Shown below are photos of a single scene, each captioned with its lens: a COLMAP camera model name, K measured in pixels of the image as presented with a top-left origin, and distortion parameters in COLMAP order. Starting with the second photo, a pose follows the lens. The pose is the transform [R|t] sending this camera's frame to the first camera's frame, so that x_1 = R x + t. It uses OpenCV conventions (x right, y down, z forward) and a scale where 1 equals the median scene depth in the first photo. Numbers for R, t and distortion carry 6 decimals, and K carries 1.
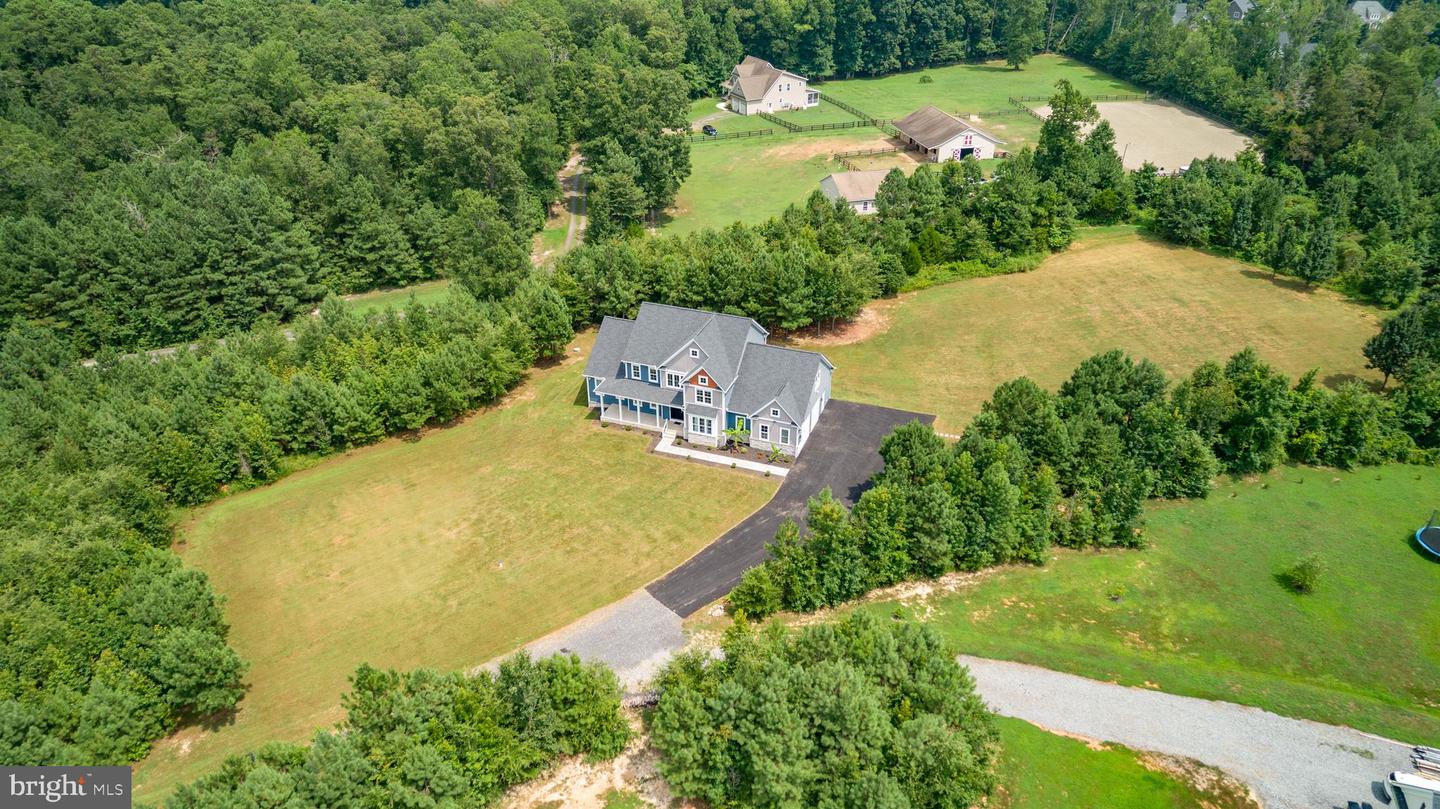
lens RADIAL K [[971.3, 0, 718.0], [0, 971.3, 405.6], [0, 0, 1]] dist [-0.010930, 0.009726]
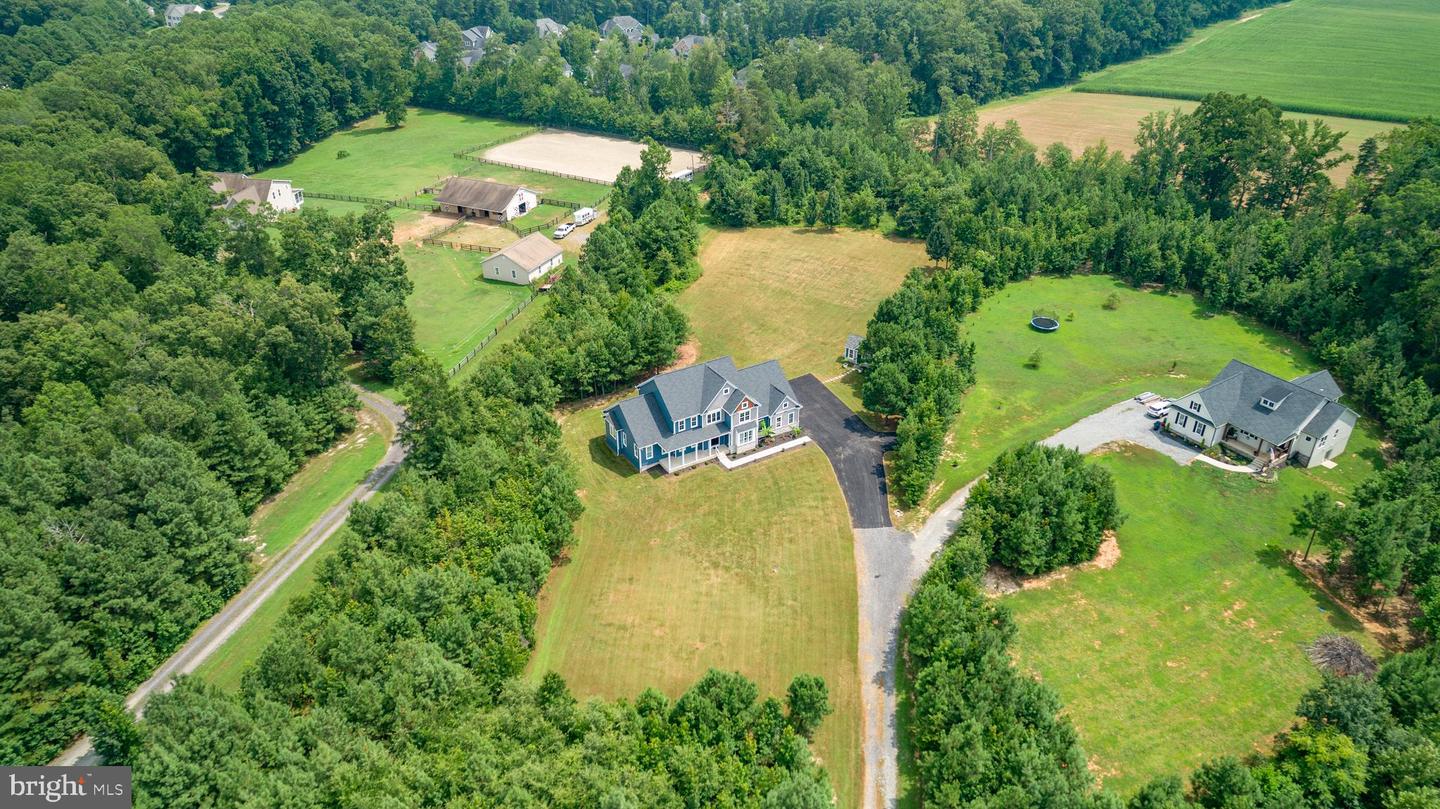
lens RADIAL K [[971.3, 0, 718.0], [0, 971.3, 405.6], [0, 0, 1]] dist [-0.010930, 0.009726]
pose [[0.618736, -0.393999, 0.679654, -0.803235], [0.396317, 0.903531, 0.162986, -0.217841], [-0.678305, 0.168513, 0.715196, 0.022723]]
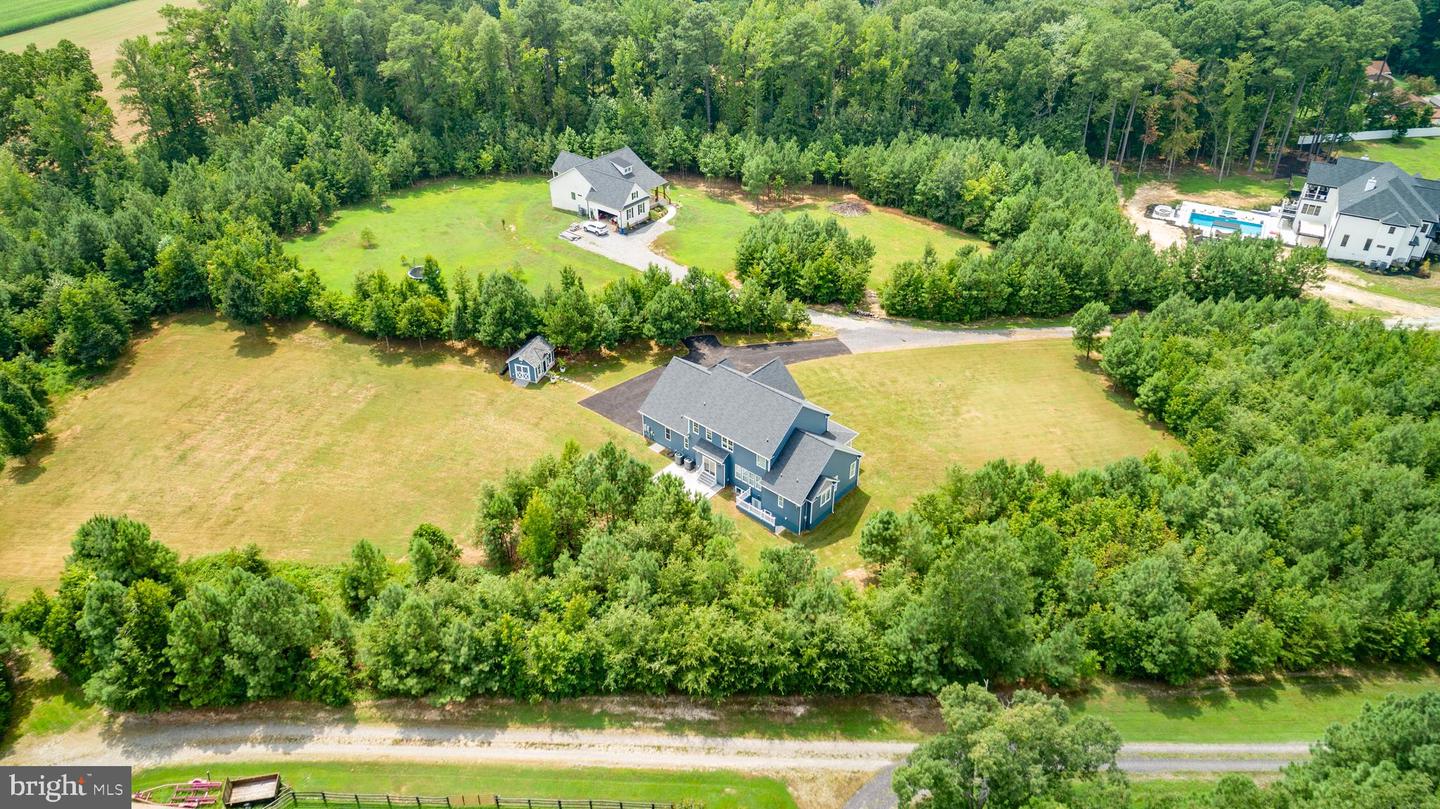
lens RADIAL K [[971.3, 0, 718.0], [0, 971.3, 405.6], [0, 0, 1]] dist [-0.010930, 0.009726]
pose [[-0.934211, -0.195650, 0.298280, -0.260217], [0.184299, 0.451206, 0.873182, -0.883070], [-0.305424, 0.870709, -0.385464, 1.244724]]
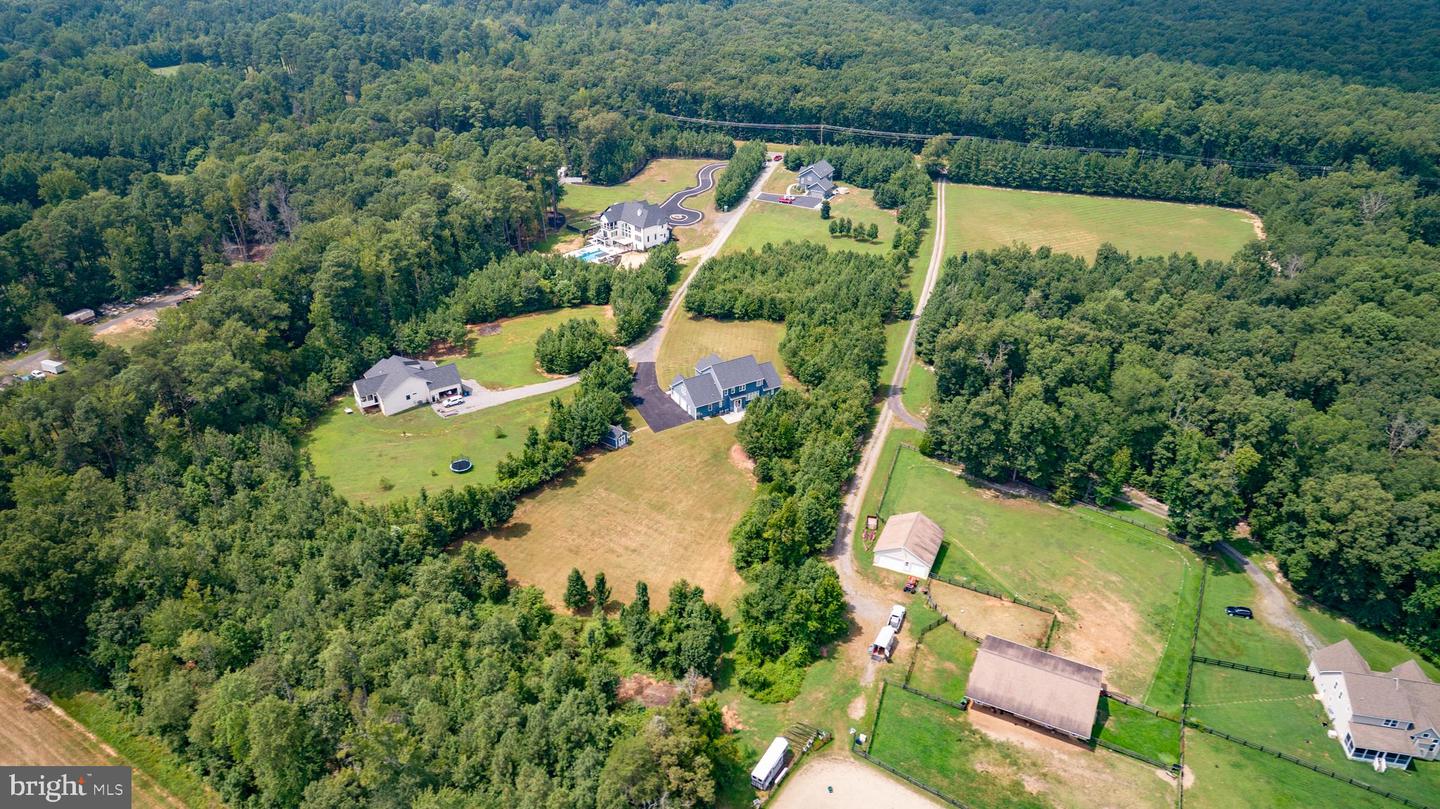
lens RADIAL K [[971.3, 0, 718.0], [0, 971.3, 405.6], [0, 0, 1]] dist [-0.010930, 0.009726]
pose [[-0.625829, 0.387544, -0.676866, 1.440326], [-0.398776, 0.586833, 0.704702, -1.476313], [0.670311, 0.710941, -0.212714, 1.351771]]
